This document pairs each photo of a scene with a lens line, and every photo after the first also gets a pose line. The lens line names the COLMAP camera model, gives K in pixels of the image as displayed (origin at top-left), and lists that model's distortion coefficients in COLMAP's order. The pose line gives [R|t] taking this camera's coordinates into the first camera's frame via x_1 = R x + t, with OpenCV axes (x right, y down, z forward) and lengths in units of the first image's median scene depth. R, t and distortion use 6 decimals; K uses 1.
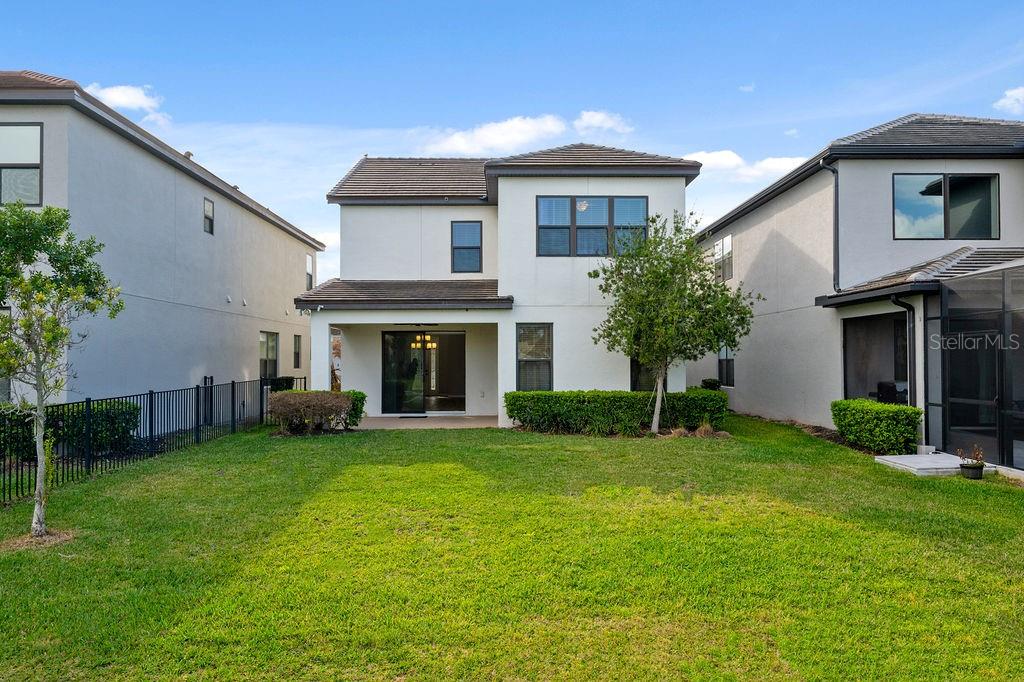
lens RADIAL K [[684.2, 0, 512.0], [0, 684.2, 341.0], [0, 0, 1]] dist [0.001898, 0.000158]
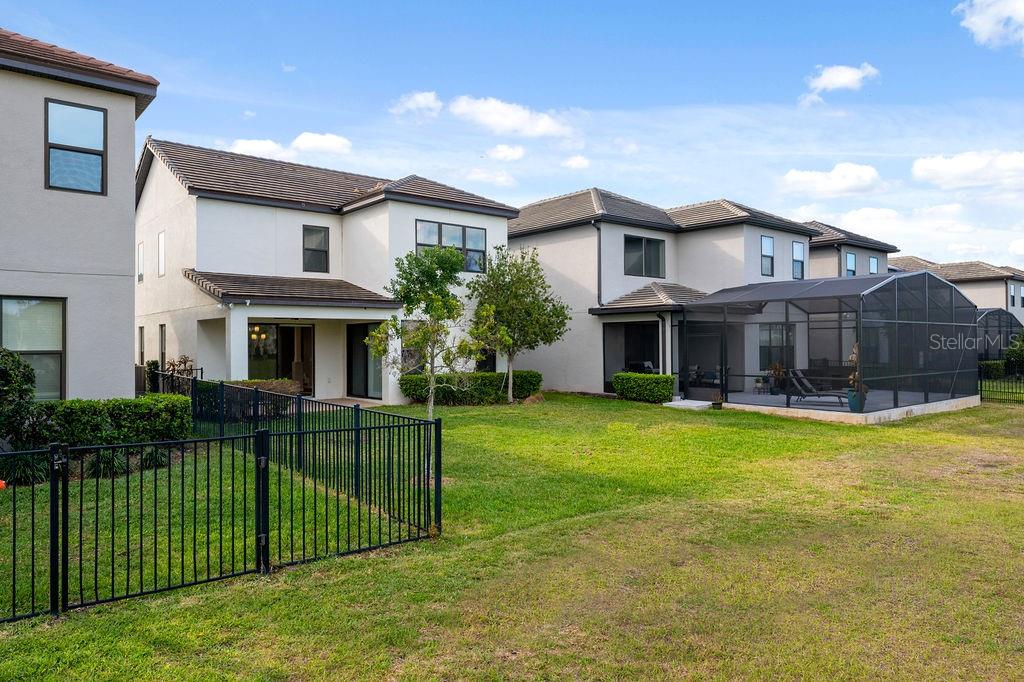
lens RADIAL K [[684.2, 0, 512.0], [0, 684.2, 341.0], [0, 0, 1]] dist [0.001898, 0.000158]
pose [[0.773370, 0.001676, 0.633953, -0.626427], [-0.013930, 0.999800, 0.014350, -0.009133], [-0.633802, -0.019929, 0.773238, -0.087786]]
